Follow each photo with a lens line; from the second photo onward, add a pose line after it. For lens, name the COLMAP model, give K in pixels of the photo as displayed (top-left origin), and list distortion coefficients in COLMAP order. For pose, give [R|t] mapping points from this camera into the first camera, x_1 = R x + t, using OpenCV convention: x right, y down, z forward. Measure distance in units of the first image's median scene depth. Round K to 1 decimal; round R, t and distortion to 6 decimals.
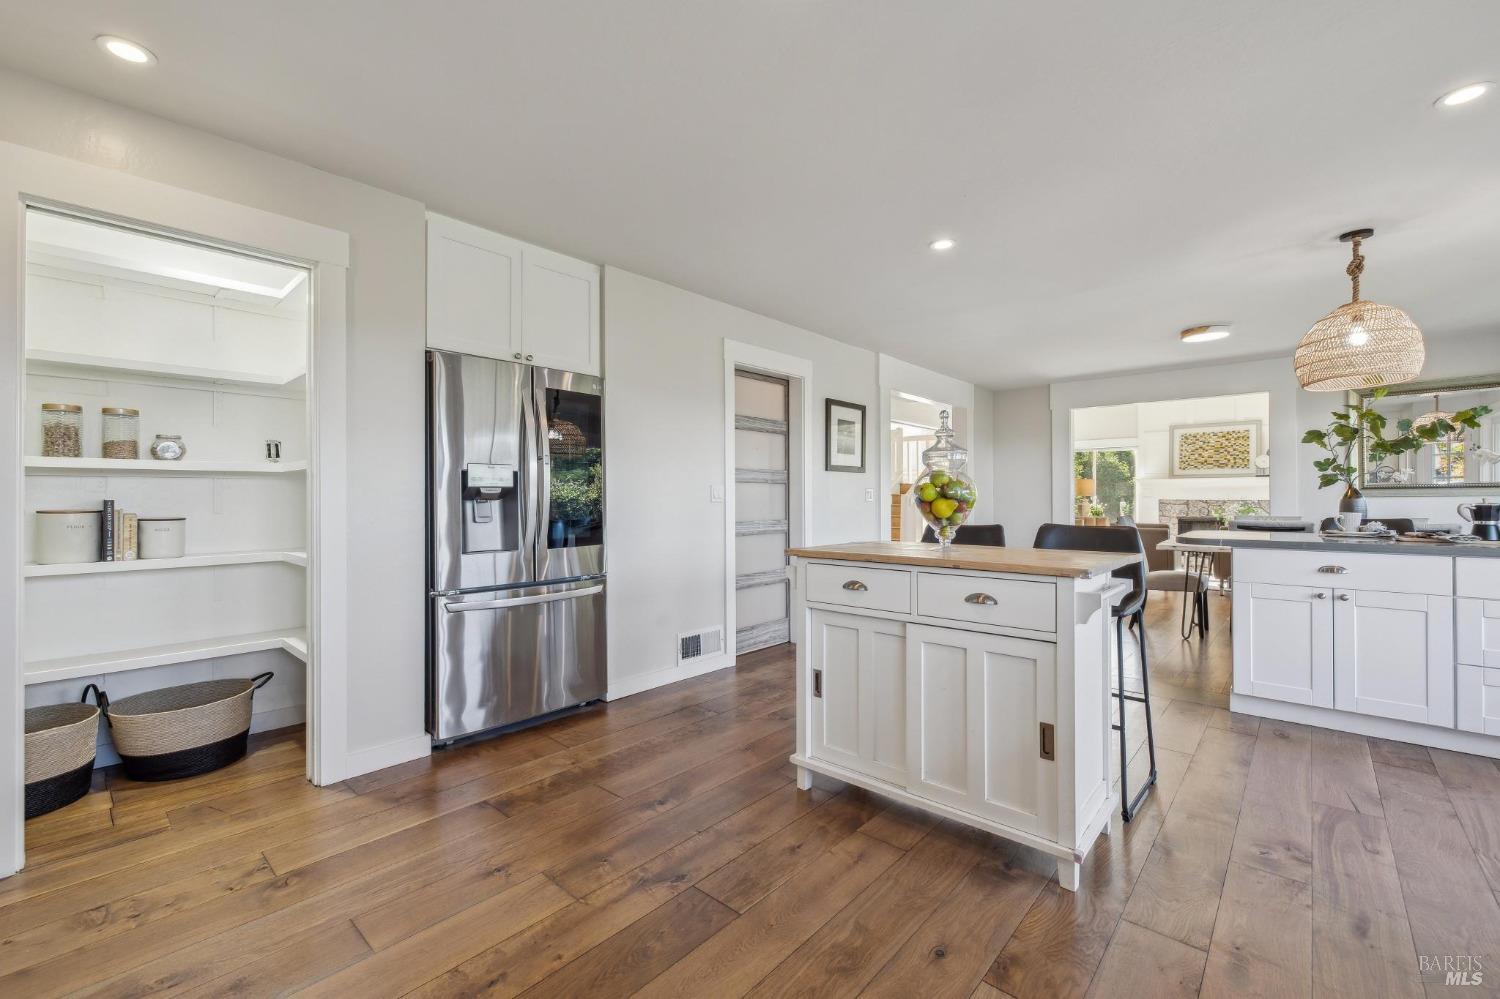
lens RADIAL K [[630.2, 0, 737.5], [0, 630.2, 494.2], [0, 0, 1]] dist [-0.000991, -0.000208]
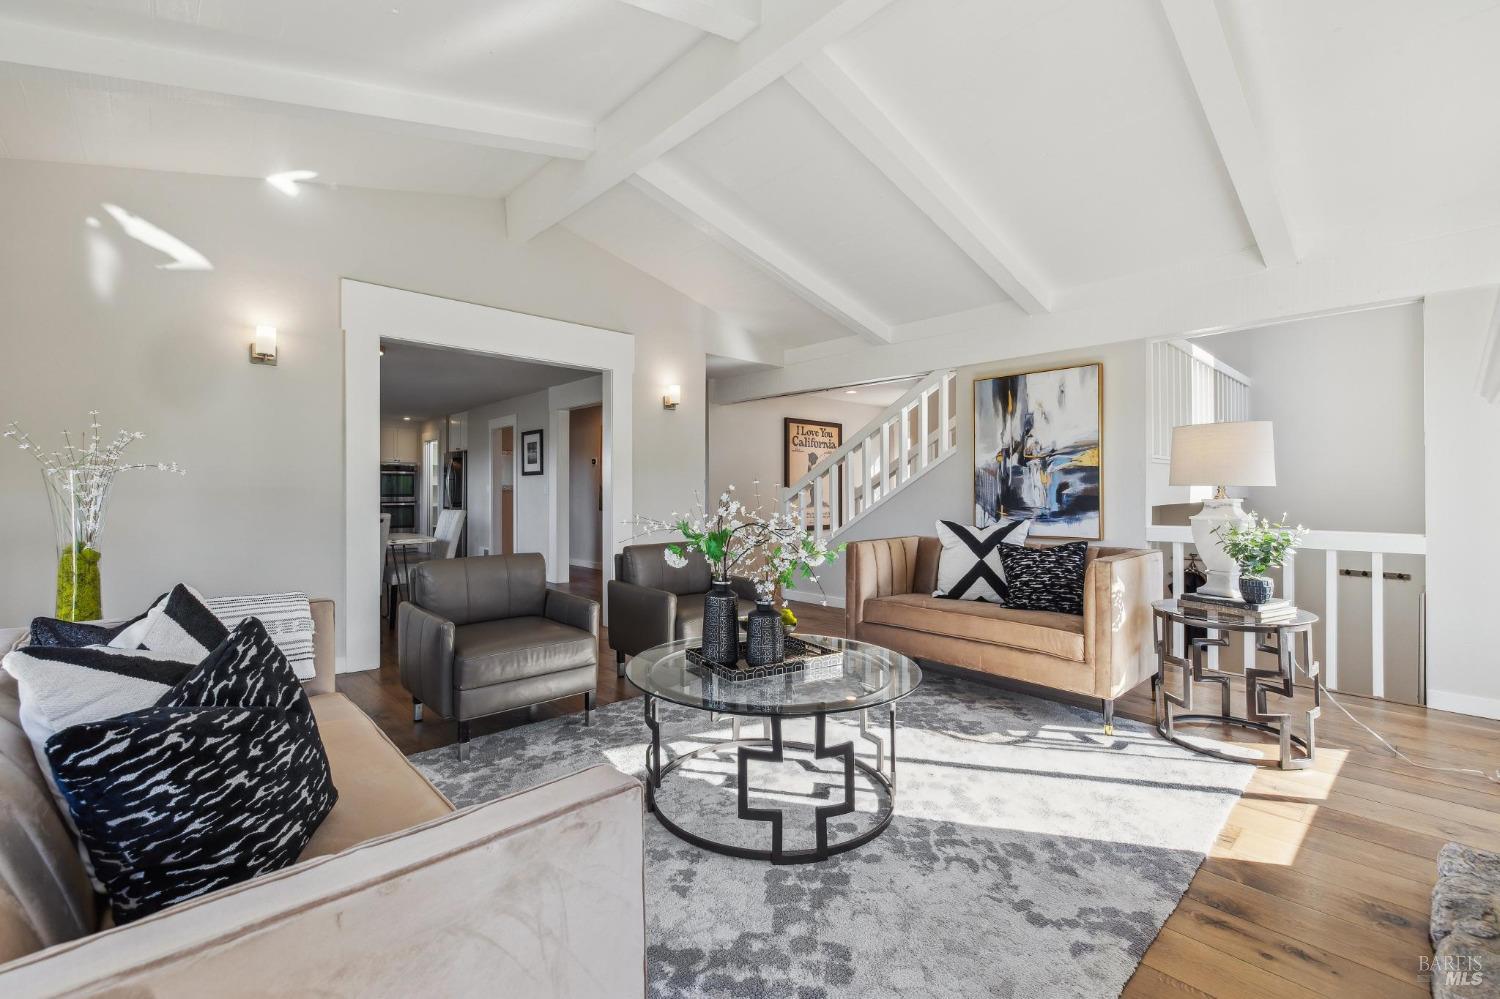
lens RADIAL K [[630.2, 0, 737.5], [0, 630.2, 494.2], [0, 0, 1]] dist [-0.000991, -0.000208]
pose [[-0.089345, 0.004239, -0.995992, 0.599019], [0.005943, 0.999975, 0.003723, 0.003307], [0.995983, -0.005587, -0.089368, 0.580339]]
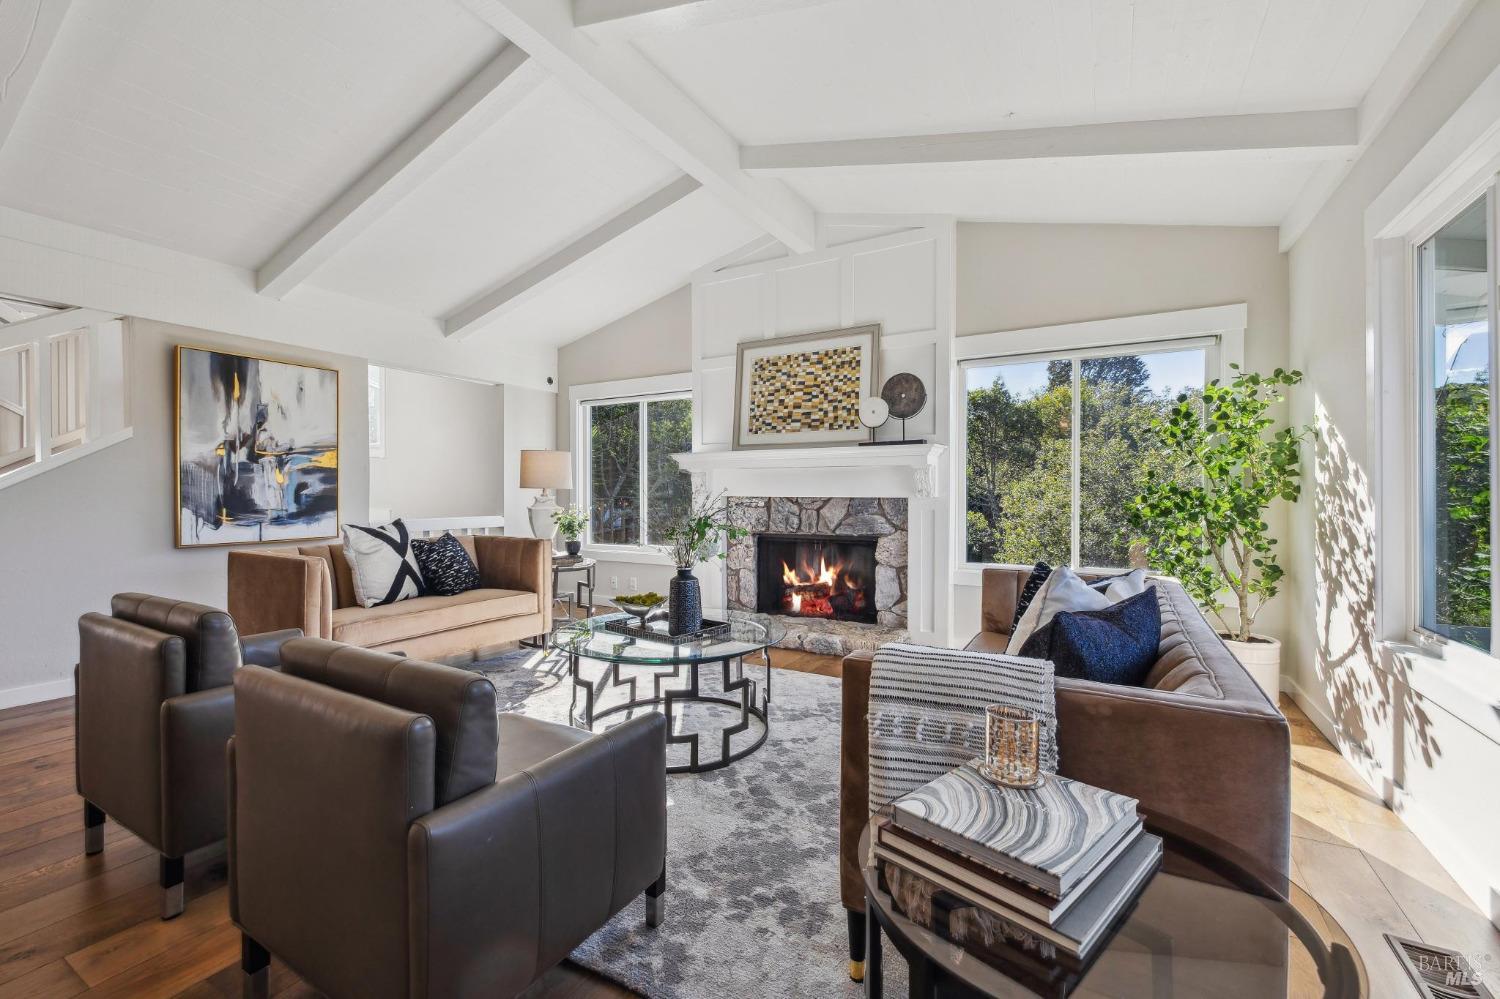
lens RADIAL K [[630.2, 0, 737.5], [0, 630.2, 494.2], [0, 0, 1]] dist [-0.000991, -0.000208]
pose [[0.978205, 0.000334, 0.207643, 0.420536], [-0.002183, 0.999960, 0.008674, 0.002146], [-0.207631, -0.008938, 0.978166, 0.377087]]
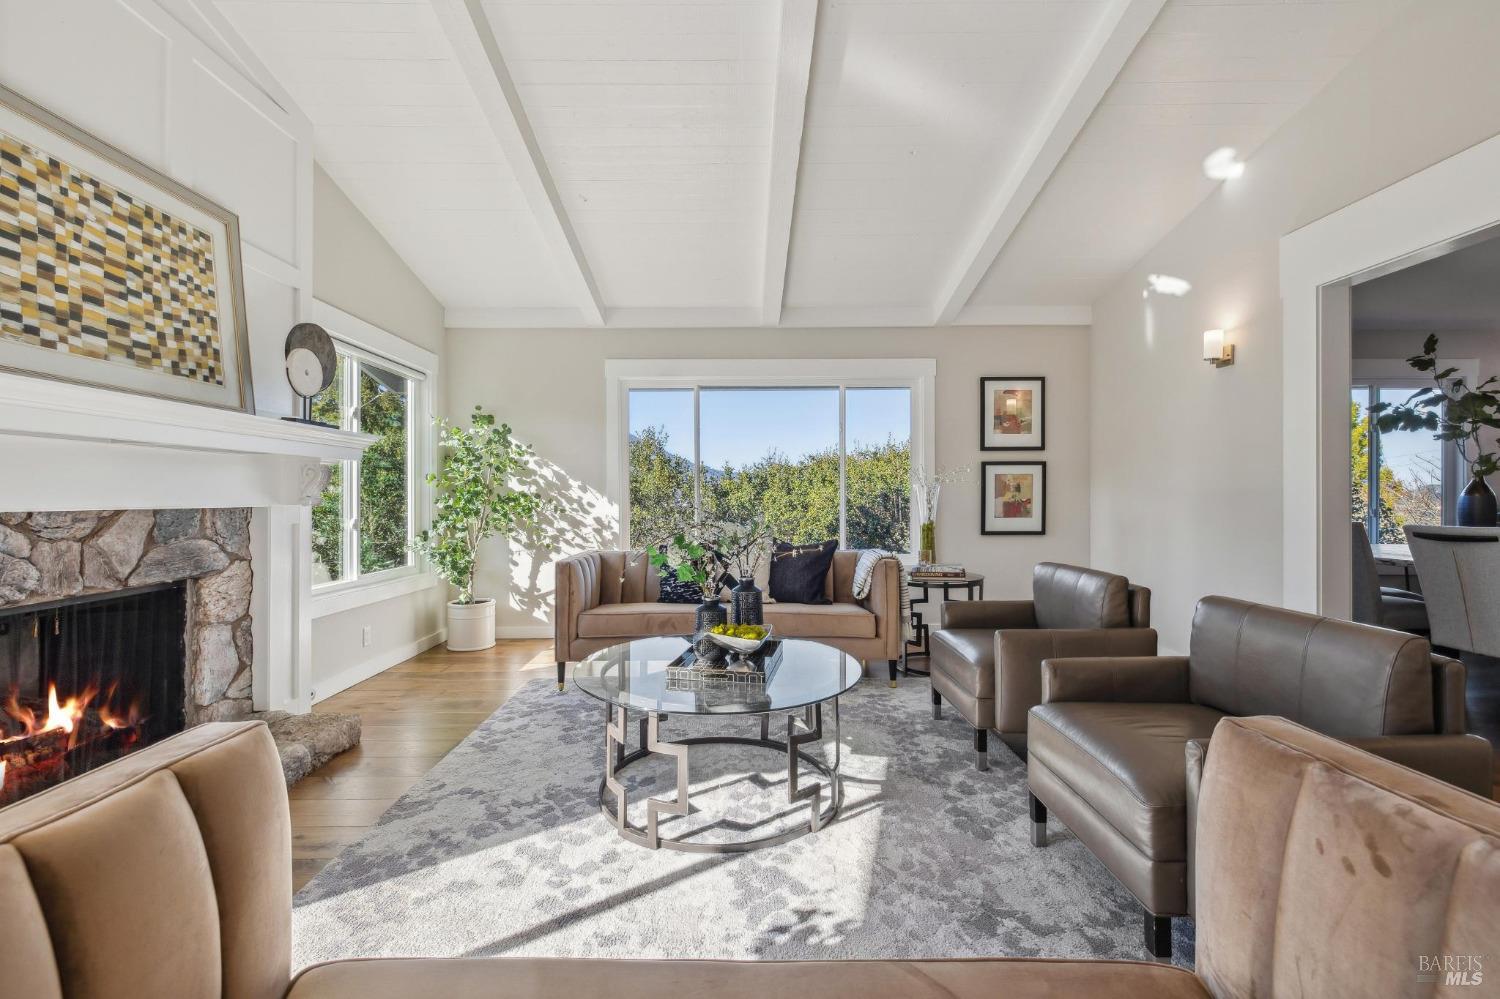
lens RADIAL K [[630.2, 0, 737.5], [0, 630.2, 494.2], [0, 0, 1]] dist [-0.000991, -0.000208]
pose [[-0.675654, 0.006243, 0.737193, 0.319908], [0.002245, 0.999977, -0.006411, 0.003926], [-0.737216, -0.002677, -0.675652, 0.679768]]
